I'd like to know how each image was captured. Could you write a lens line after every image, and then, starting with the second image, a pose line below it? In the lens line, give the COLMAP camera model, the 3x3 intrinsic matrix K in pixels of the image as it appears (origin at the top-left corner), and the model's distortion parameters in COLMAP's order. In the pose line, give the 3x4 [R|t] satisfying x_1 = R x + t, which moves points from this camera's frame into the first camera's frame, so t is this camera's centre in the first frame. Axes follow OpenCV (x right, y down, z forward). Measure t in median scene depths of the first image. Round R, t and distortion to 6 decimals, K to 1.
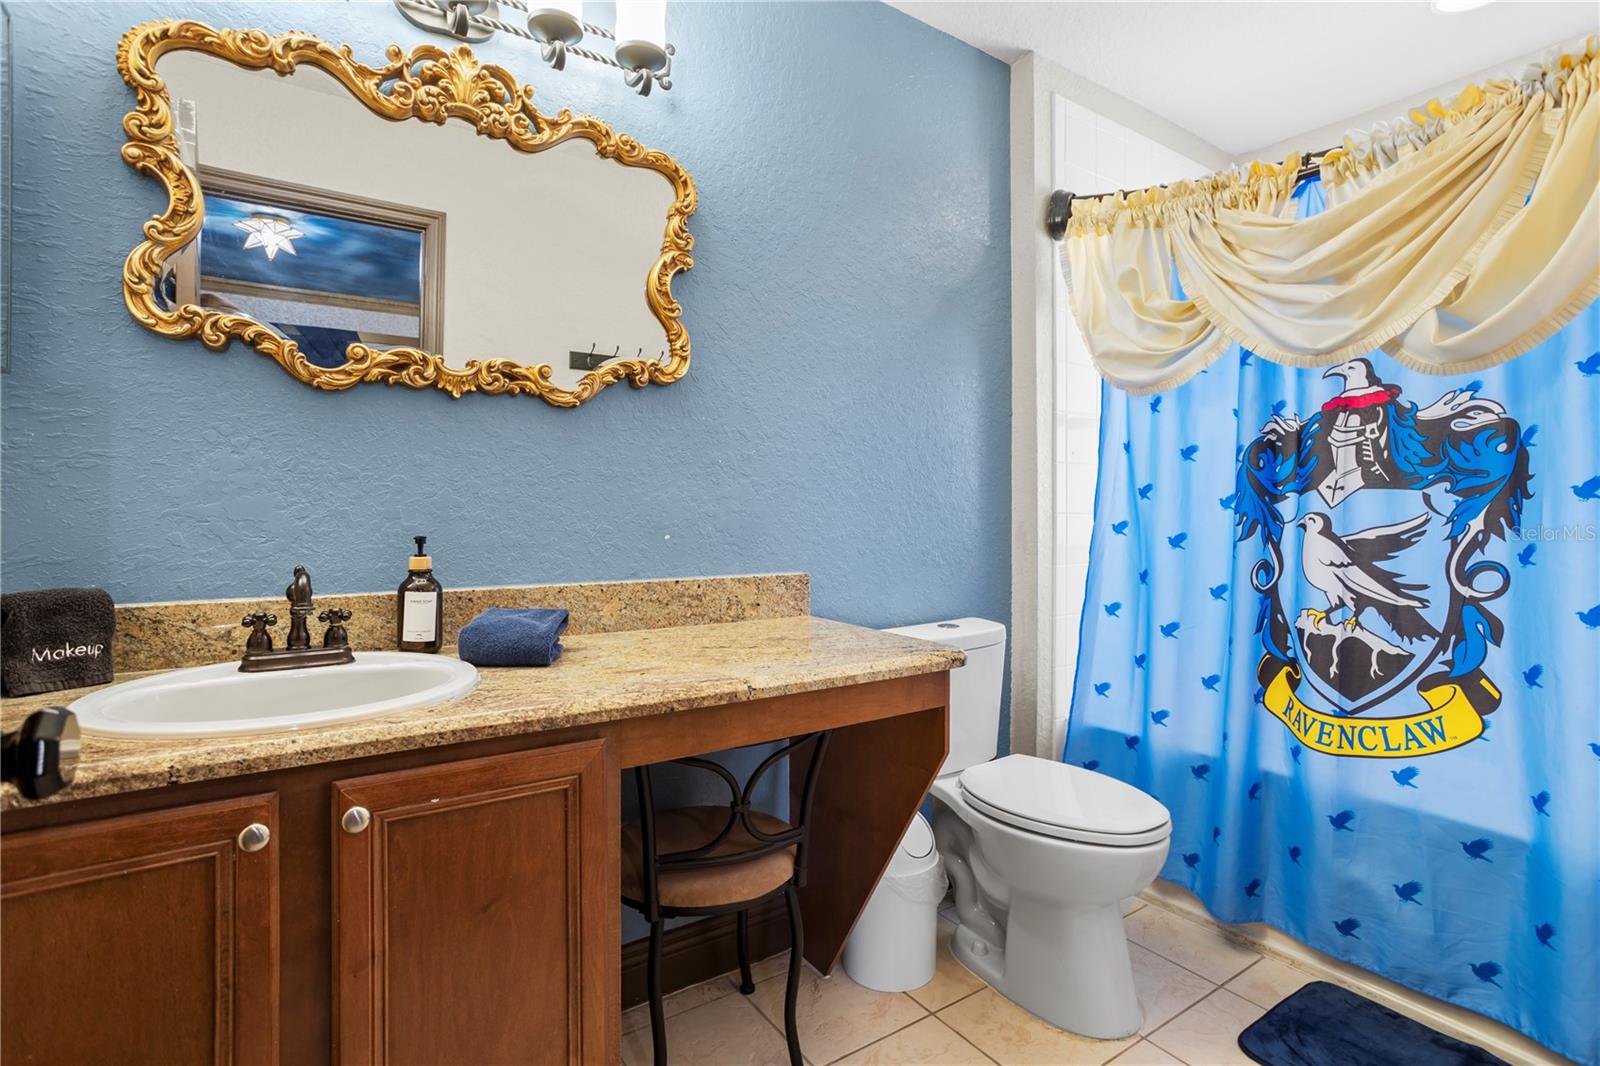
lens RADIAL K [[771.0, 0, 803.5], [0, 771.0, 524.4], [0, 0, 1]] dist [-0.006331, 0.001988]
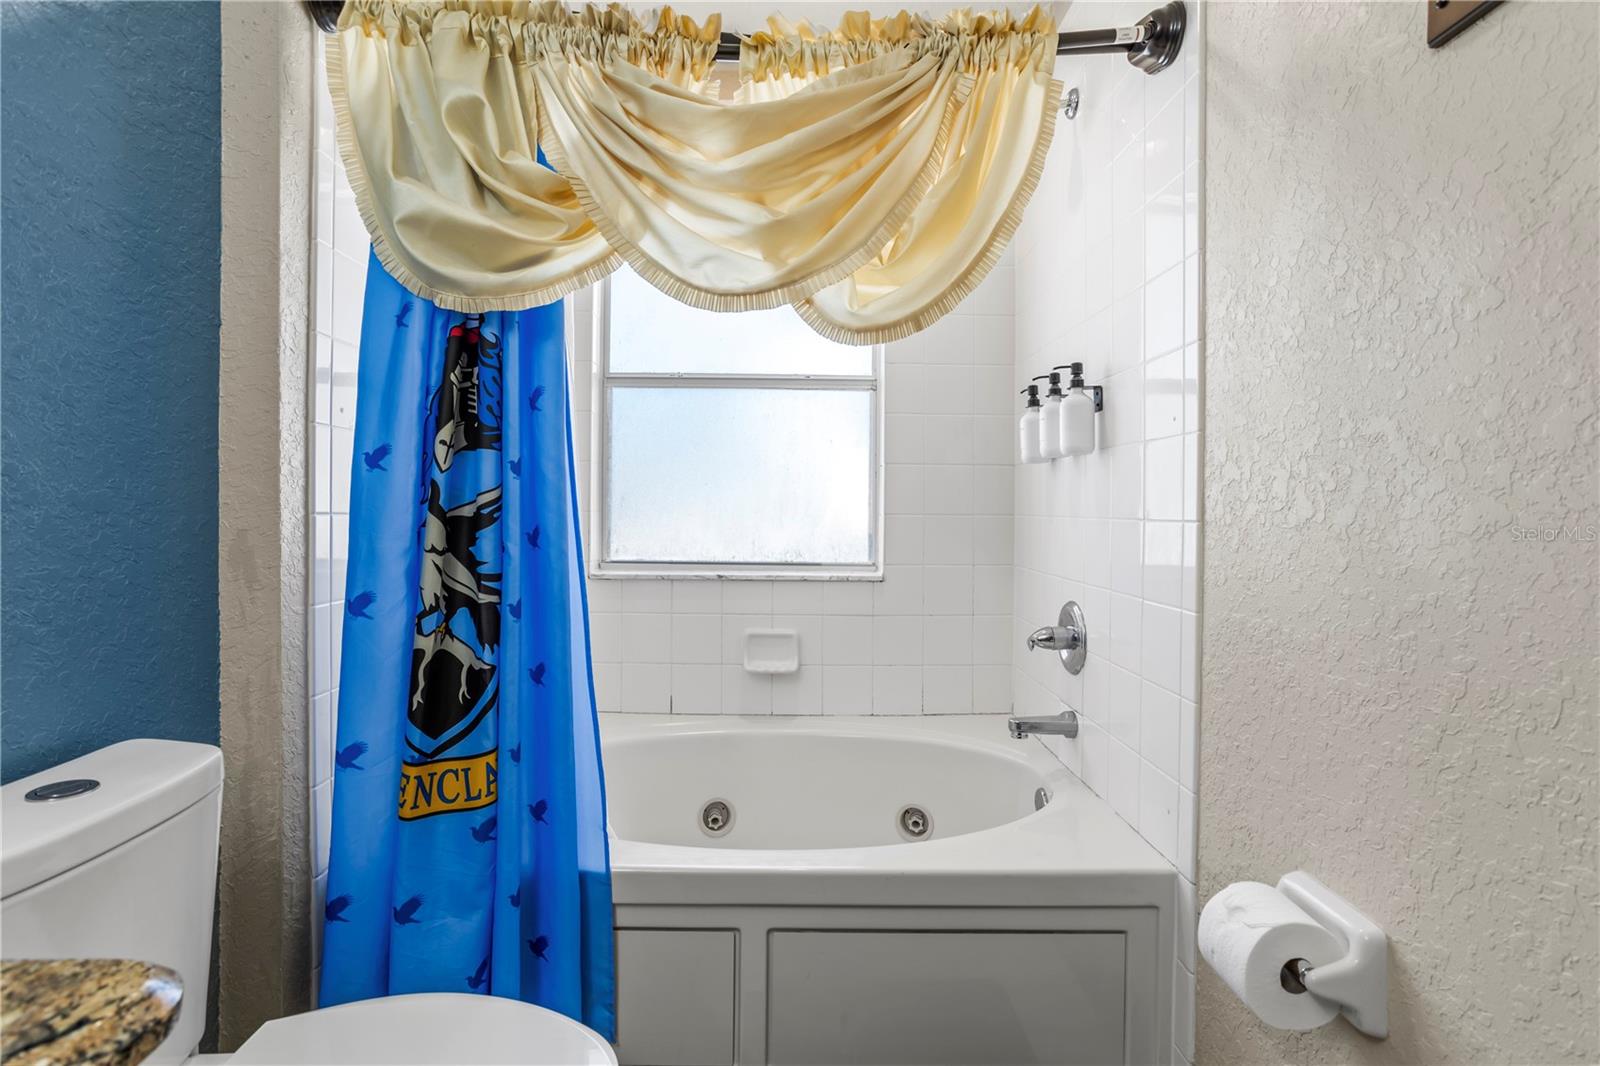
lens RADIAL K [[771.0, 0, 809.5], [0, 771.0, 517.0], [0, 0, 1]] dist [-0.006331, 0.001988]
pose [[0.562066, 0.003521, 0.827085, 0.075874], [0.012772, 0.999835, -0.012936, 0.000485], [-0.826994, 0.017834, 0.561928, 0.447723]]
